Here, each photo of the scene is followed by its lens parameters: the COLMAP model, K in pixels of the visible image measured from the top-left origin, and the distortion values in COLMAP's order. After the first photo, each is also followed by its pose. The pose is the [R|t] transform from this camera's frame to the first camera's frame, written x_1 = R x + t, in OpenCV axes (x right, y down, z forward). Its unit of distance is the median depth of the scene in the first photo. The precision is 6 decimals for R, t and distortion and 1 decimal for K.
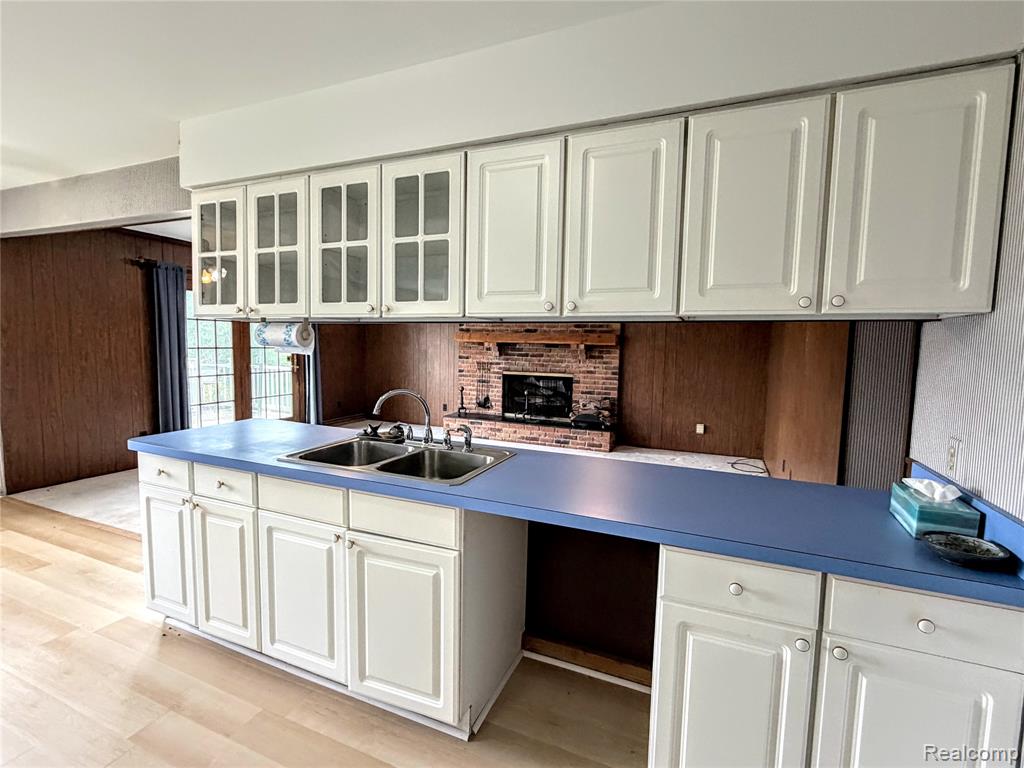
lens RADIAL K [[478.5, 0, 512.3], [0, 478.5, 384.9], [0, 0, 1]] dist [0.001711, -0.000354]
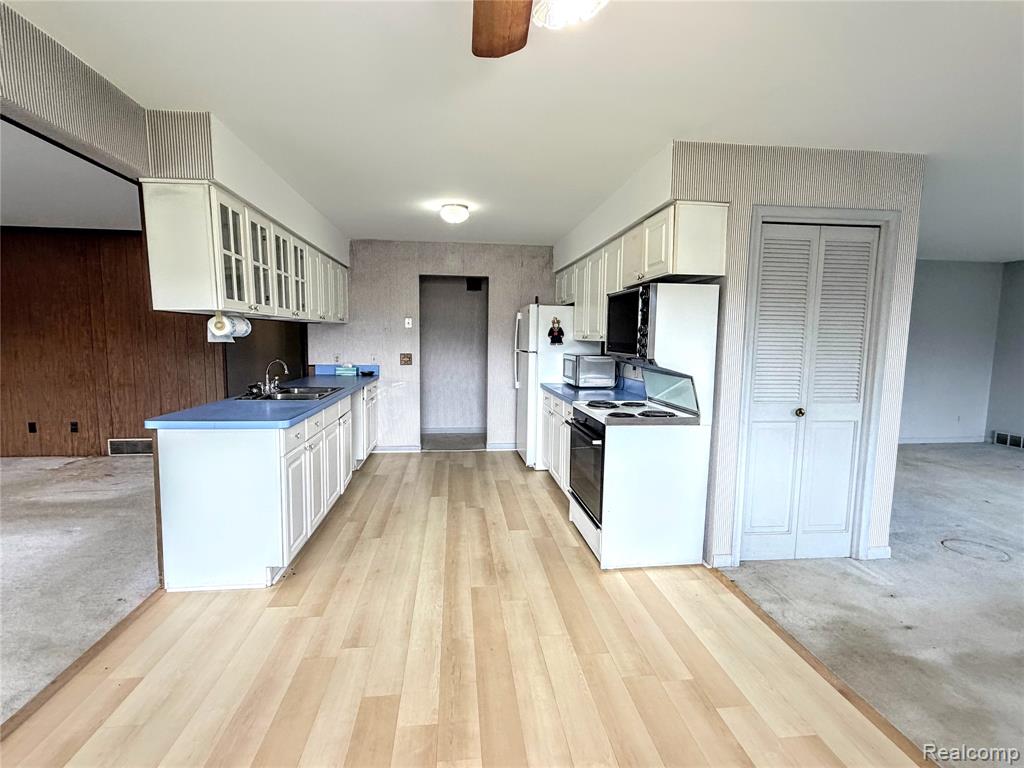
lens RADIAL K [[478.5, 0, 510.7], [0, 478.5, 384.8], [0, 0, 1]] dist [0.001711, -0.000354]
pose [[-0.495561, -0.114310, 0.861018, -1.964573], [0.052764, 0.985509, 0.161207, -0.121277], [-0.866969, 0.125319, -0.482349, 1.031598]]
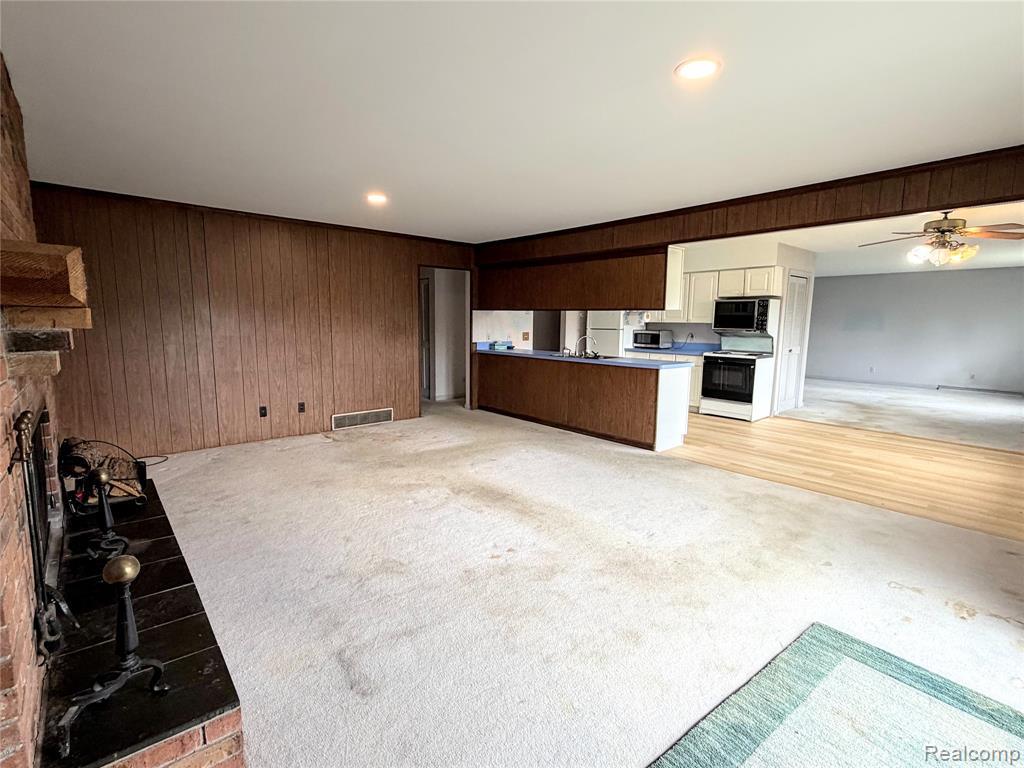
lens RADIAL K [[478.5, 0, 513.7], [0, 478.5, 383.9], [0, 0, 1]] dist [0.001711, -0.000354]
pose [[-0.900340, -0.089787, 0.425825, -0.978597], [0.007774, 0.975011, 0.222021, -0.312671], [-0.435118, 0.203205, -0.877143, 3.407722]]
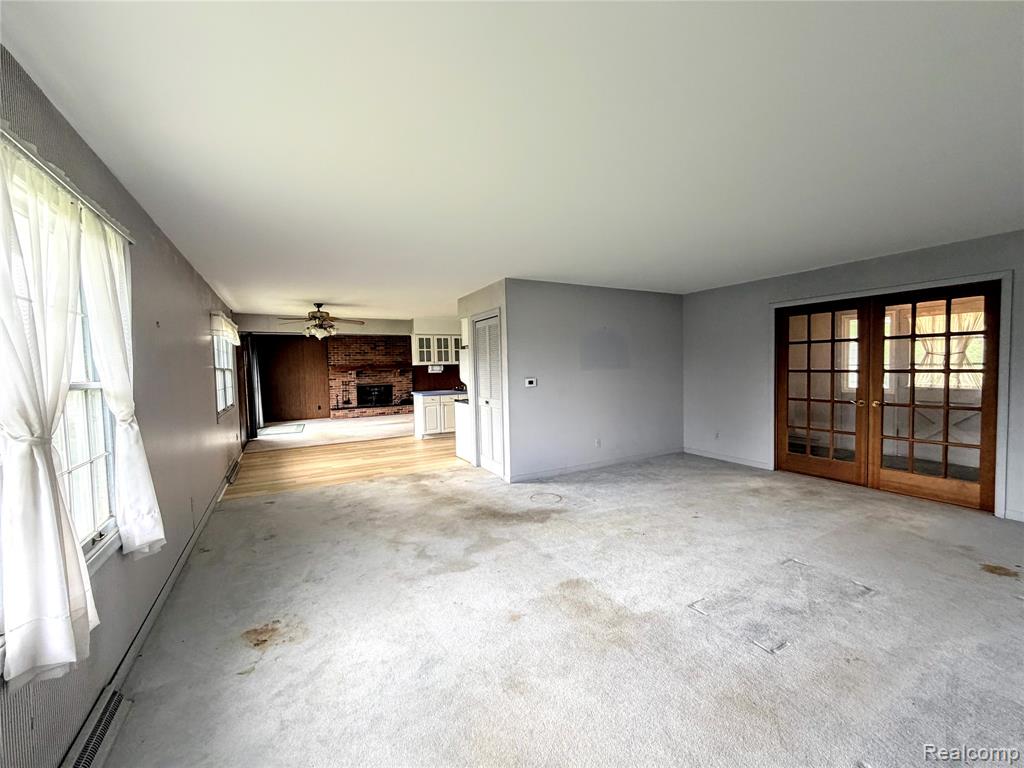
lens RADIAL K [[408.2, 0, 508.7], [0, 408.2, 384.9], [0, 0, 1]] dist [-0.000598, 0.000015]
pose [[0.621292, -0.074279, 0.780050, -3.042290], [0.107978, 0.994116, 0.008661, 0.084262], [-0.776103, 0.078847, 0.625657, -1.839136]]
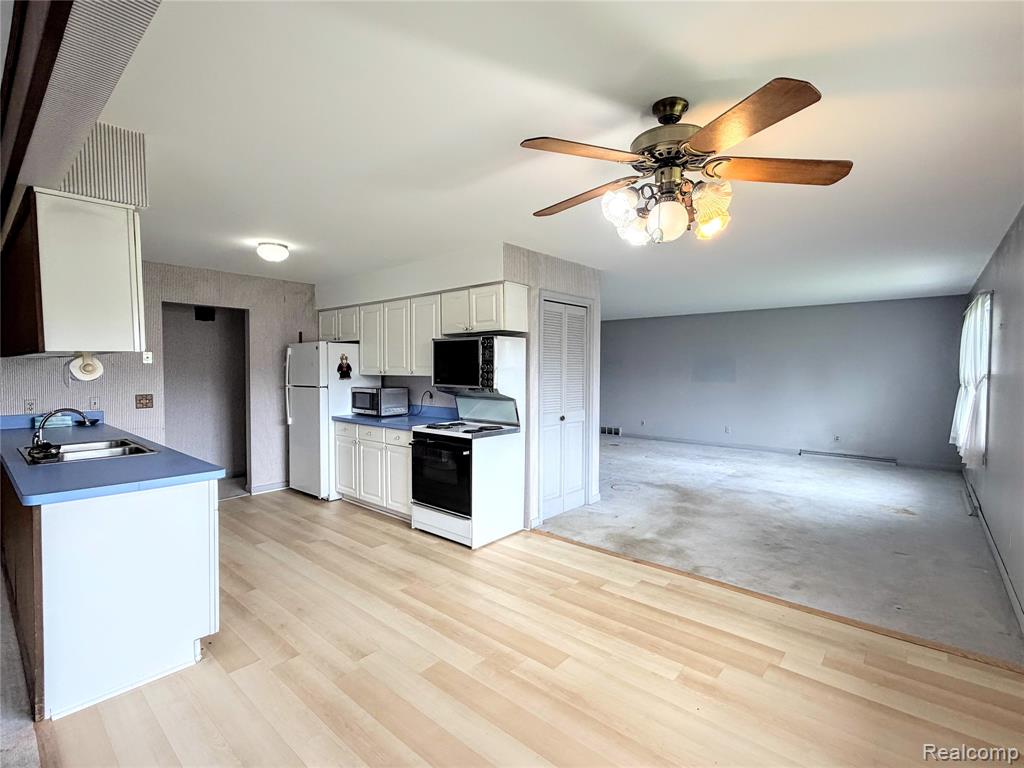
lens RADIAL K [[478.5, 0, 511.3], [0, 478.5, 383.1], [0, 0, 1]] dist [0.001711, -0.000354]
pose [[-0.951453, -0.032610, 0.306063, -1.670140], [0.004493, 0.992794, 0.119746, -0.196215], [-0.307763, 0.115308, -0.944450, 1.727999]]
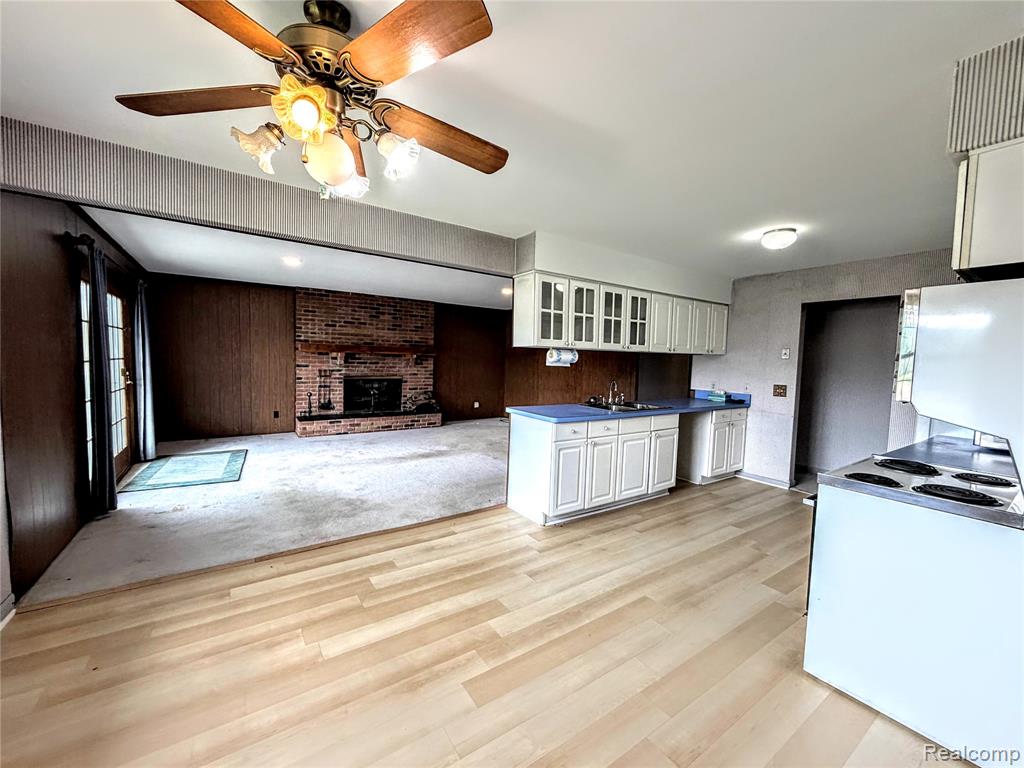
lens RADIAL K [[408.2, 0, 509.0], [0, 408.2, 383.2], [0, 0, 1]] dist [-0.000598, 0.000015]
pose [[0.544188, -0.058042, 0.836953, -2.028282], [0.057911, 0.997823, 0.031545, -0.063847], [-0.836962, 0.031302, 0.546365, 0.314644]]
